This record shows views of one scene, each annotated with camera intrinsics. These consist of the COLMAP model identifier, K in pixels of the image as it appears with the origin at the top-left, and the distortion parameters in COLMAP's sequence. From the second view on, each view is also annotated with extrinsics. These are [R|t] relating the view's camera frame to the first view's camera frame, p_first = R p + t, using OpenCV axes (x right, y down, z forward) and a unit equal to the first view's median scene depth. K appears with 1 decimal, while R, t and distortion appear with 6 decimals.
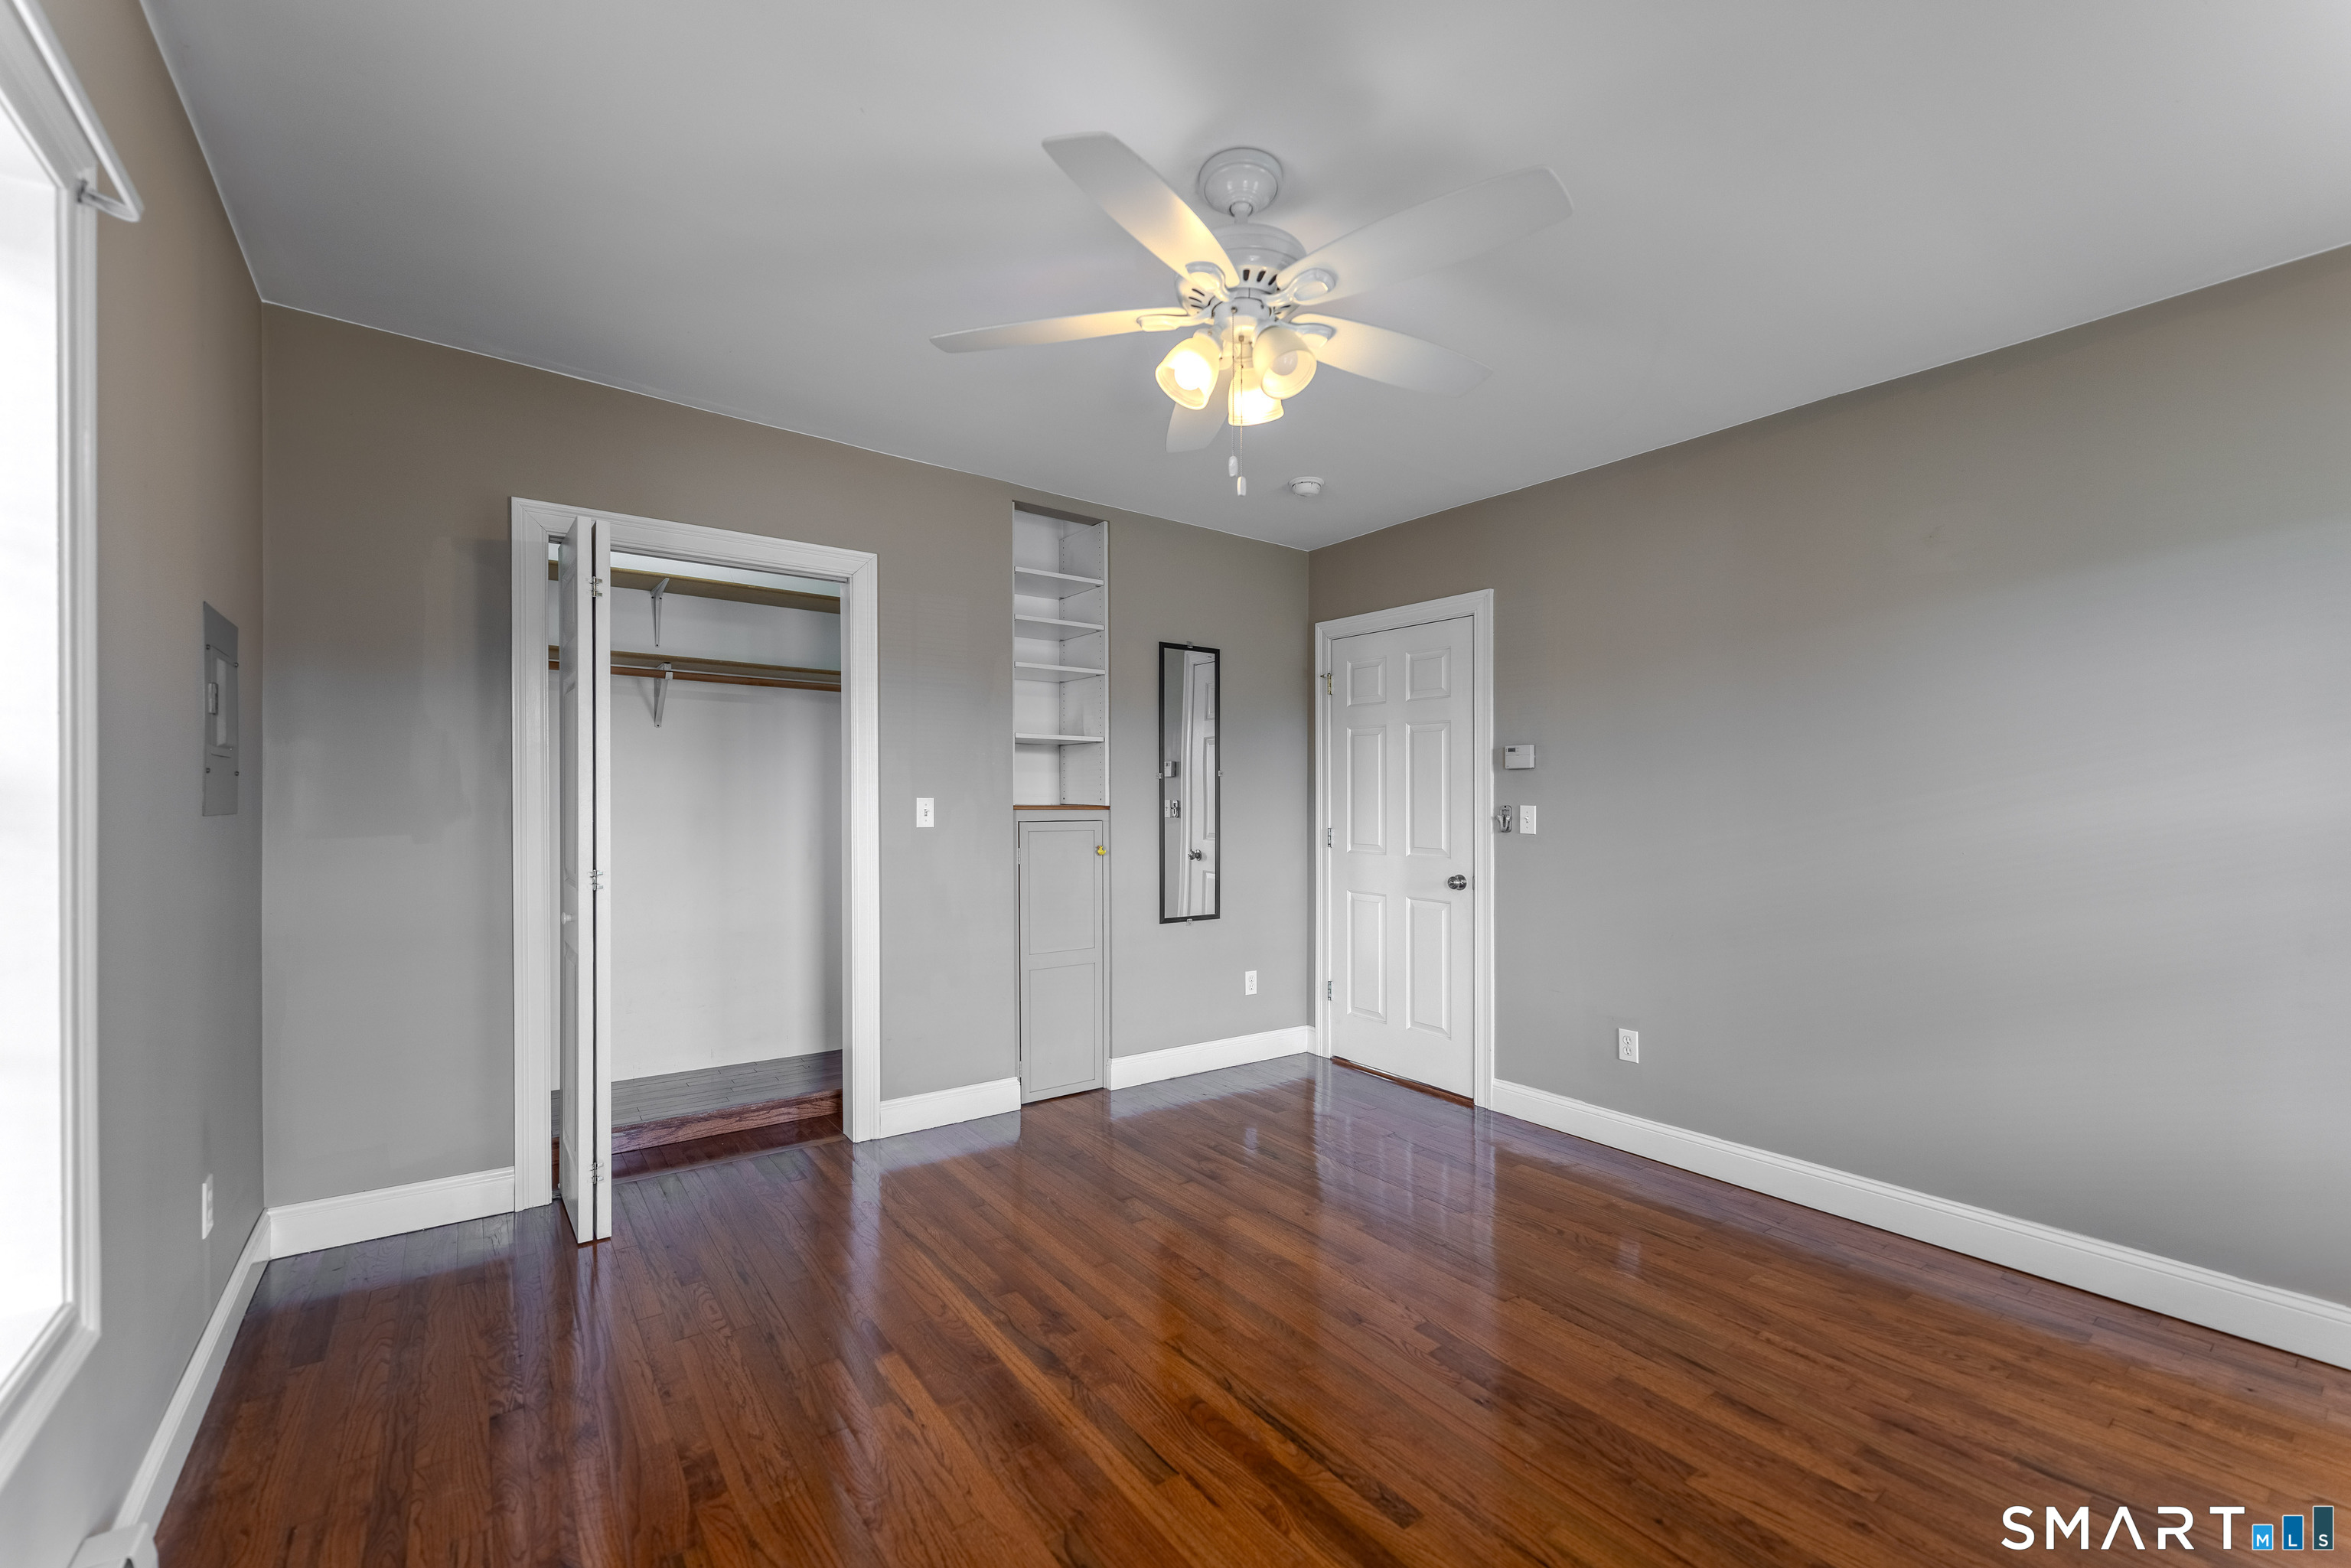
lens RADIAL K [[946.4, 0, 1168.9], [0, 946.4, 793.0], [0, 0, 1]] dist [-0.001770, 0.000522]
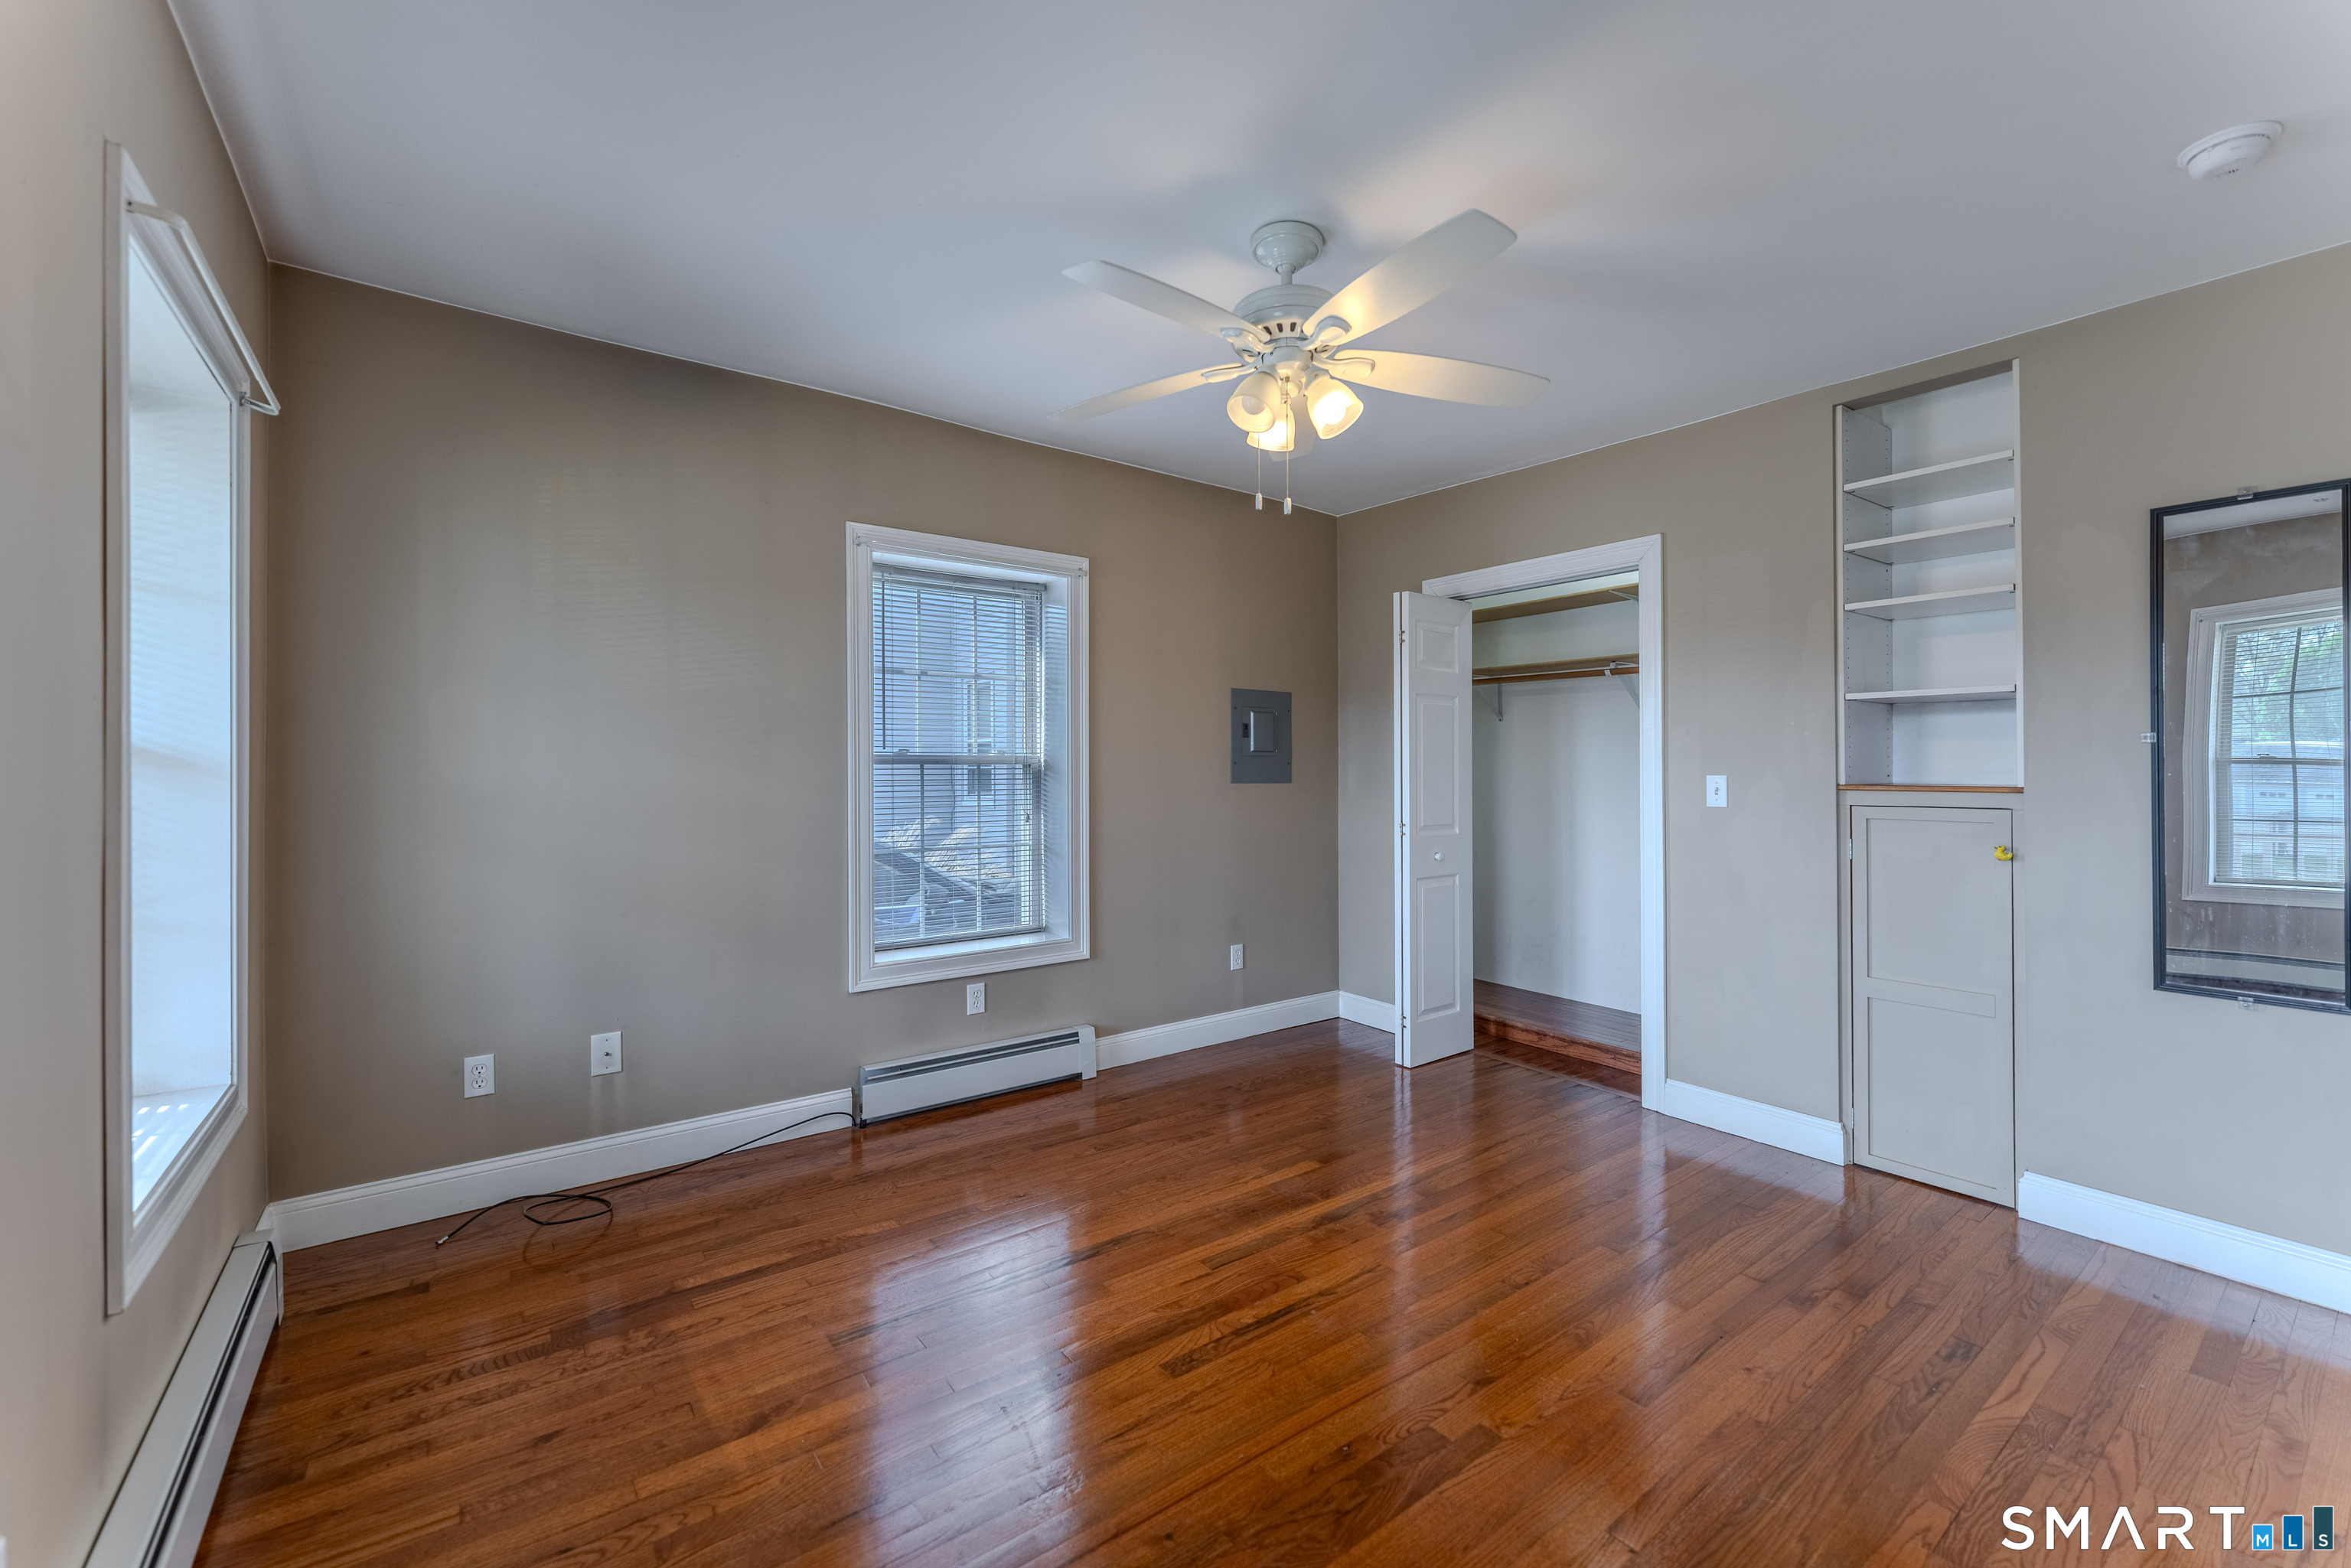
lens RADIAL K [[946.4, 0, 1181.3], [0, 946.4, 777.2], [0, 0, 1]] dist [-0.001770, 0.000522]
pose [[0.014374, -0.000683, -0.999896, 0.675765], [0.004670, 0.999989, -0.000616, 0.005081], [0.999886, -0.004661, 0.014377, 0.462342]]
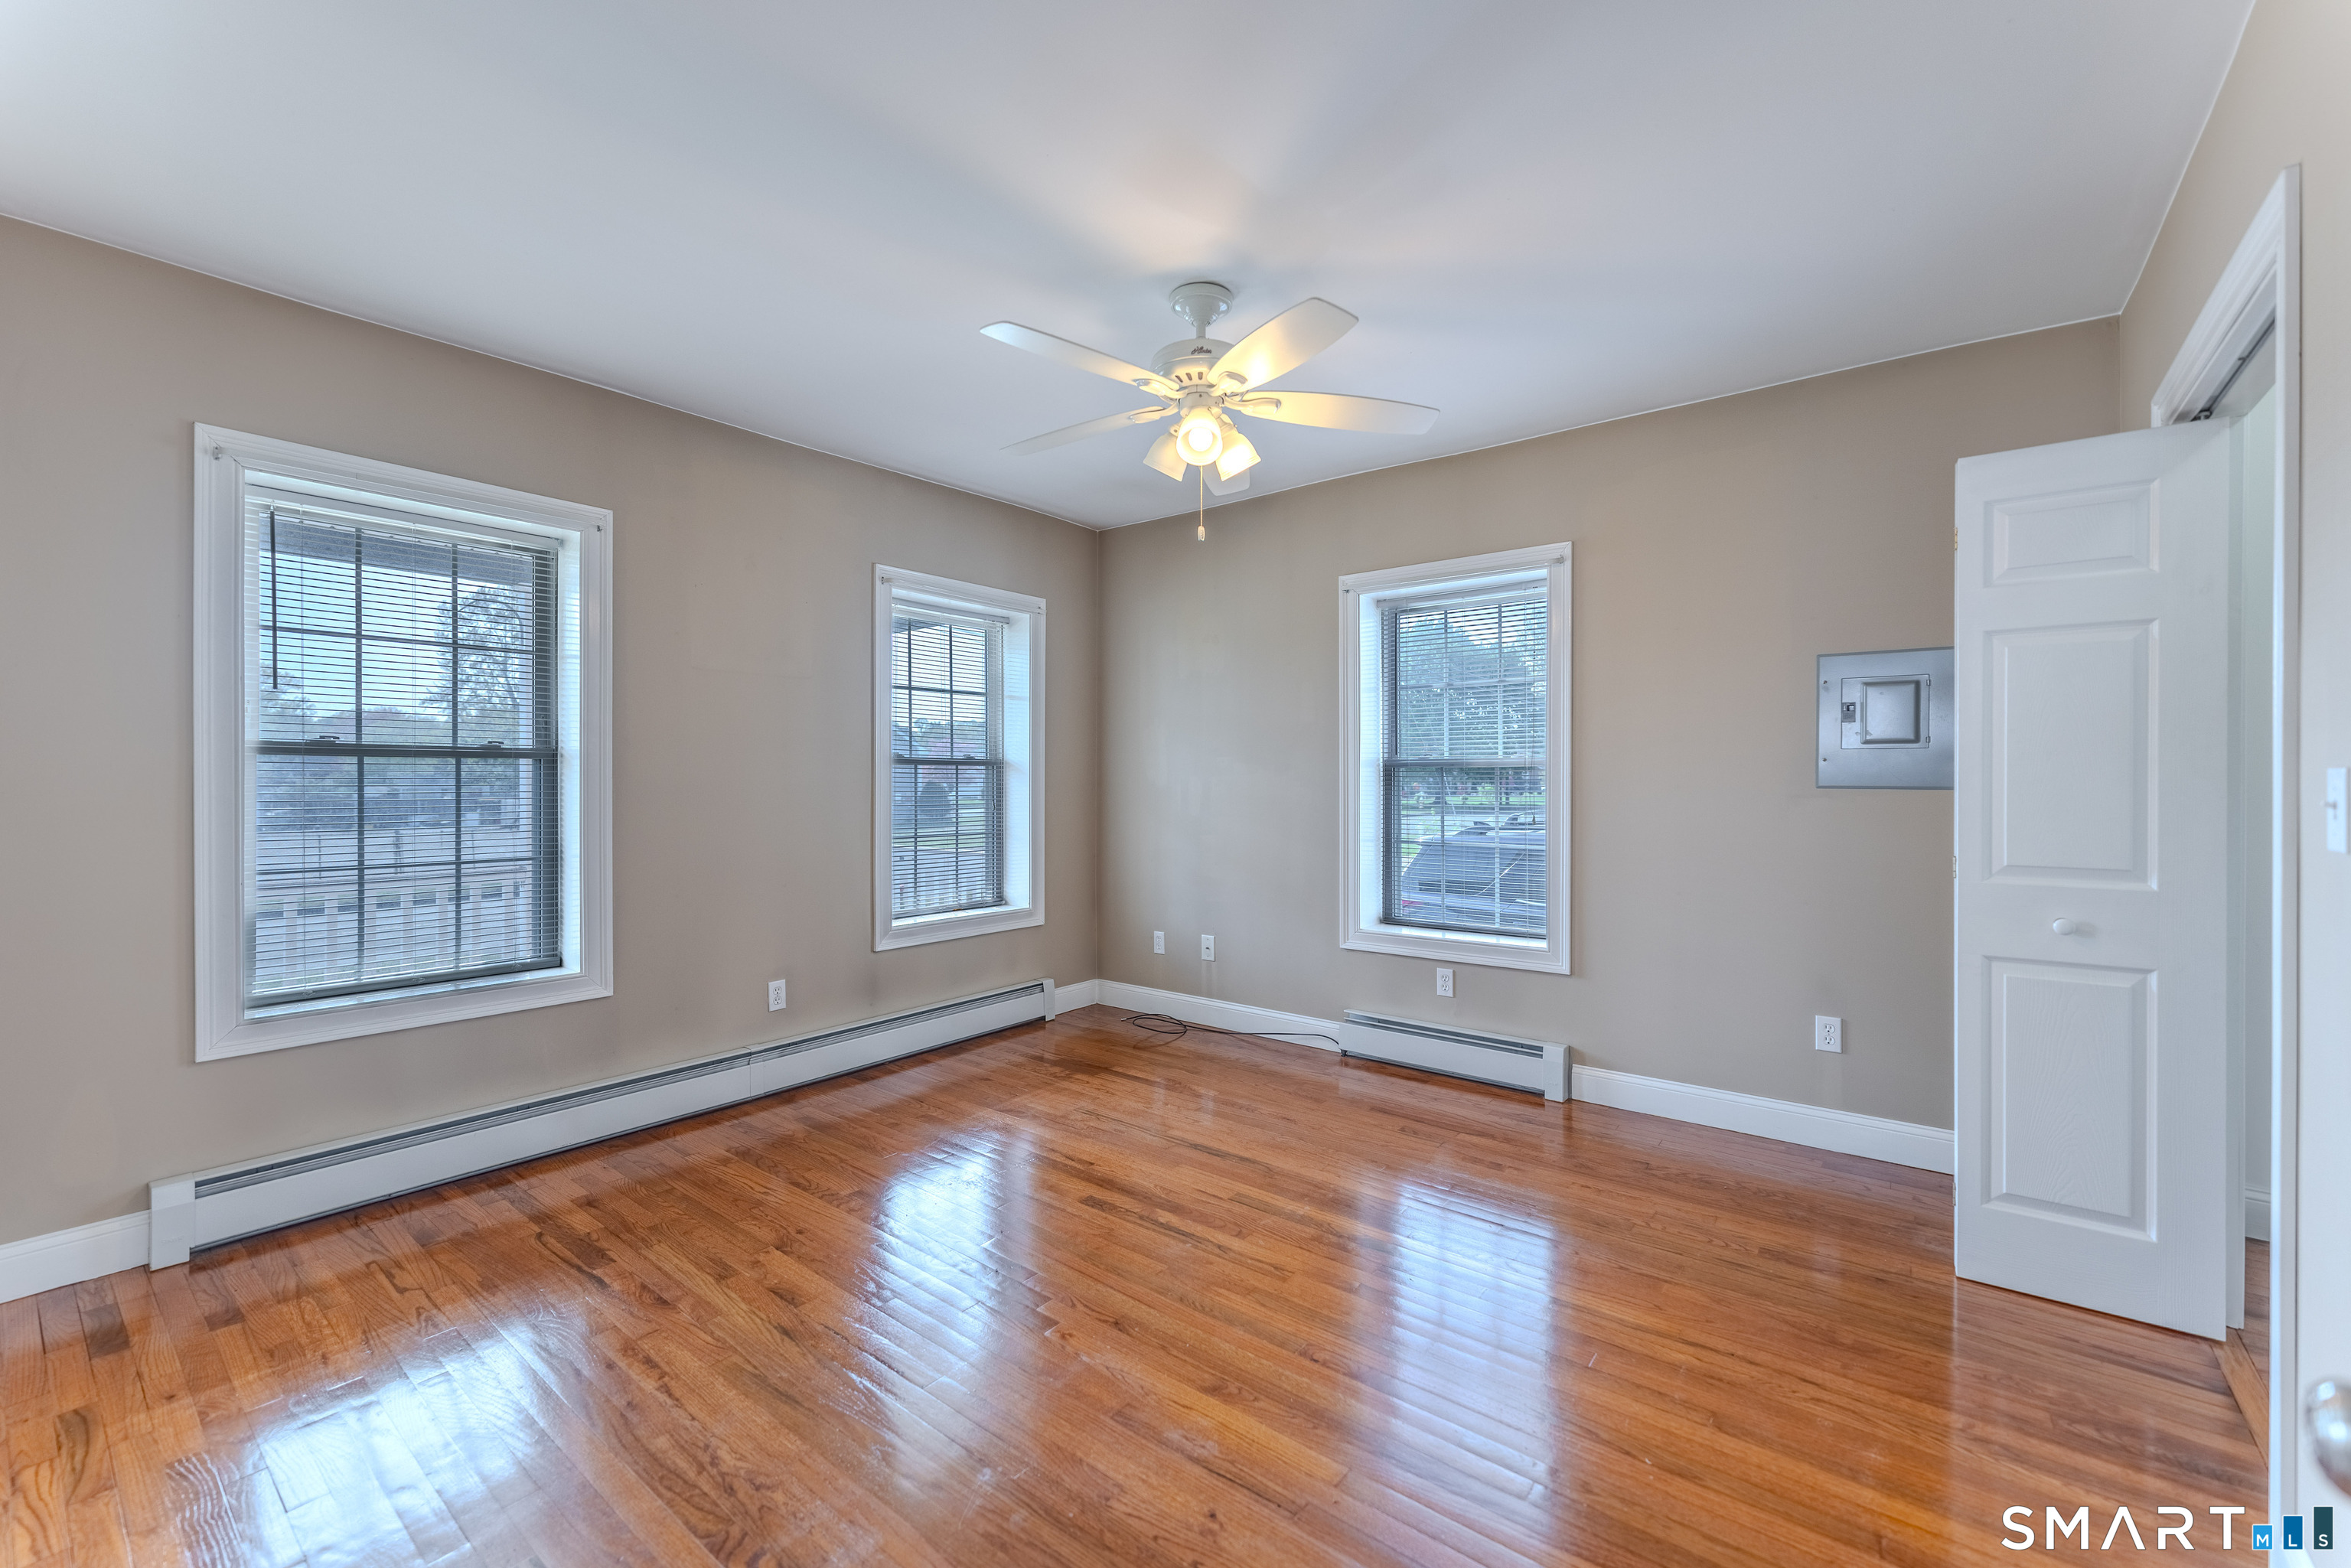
lens RADIAL K [[946.4, 0, 1176.7], [0, 946.4, 790.7], [0, 0, 1]] dist [-0.001770, 0.000522]
pose [[-0.963609, -0.006046, -0.267248, 0.255343], [-0.007436, 0.999964, 0.004188, 0.016285], [0.267213, 0.006023, -0.963619, 1.226837]]
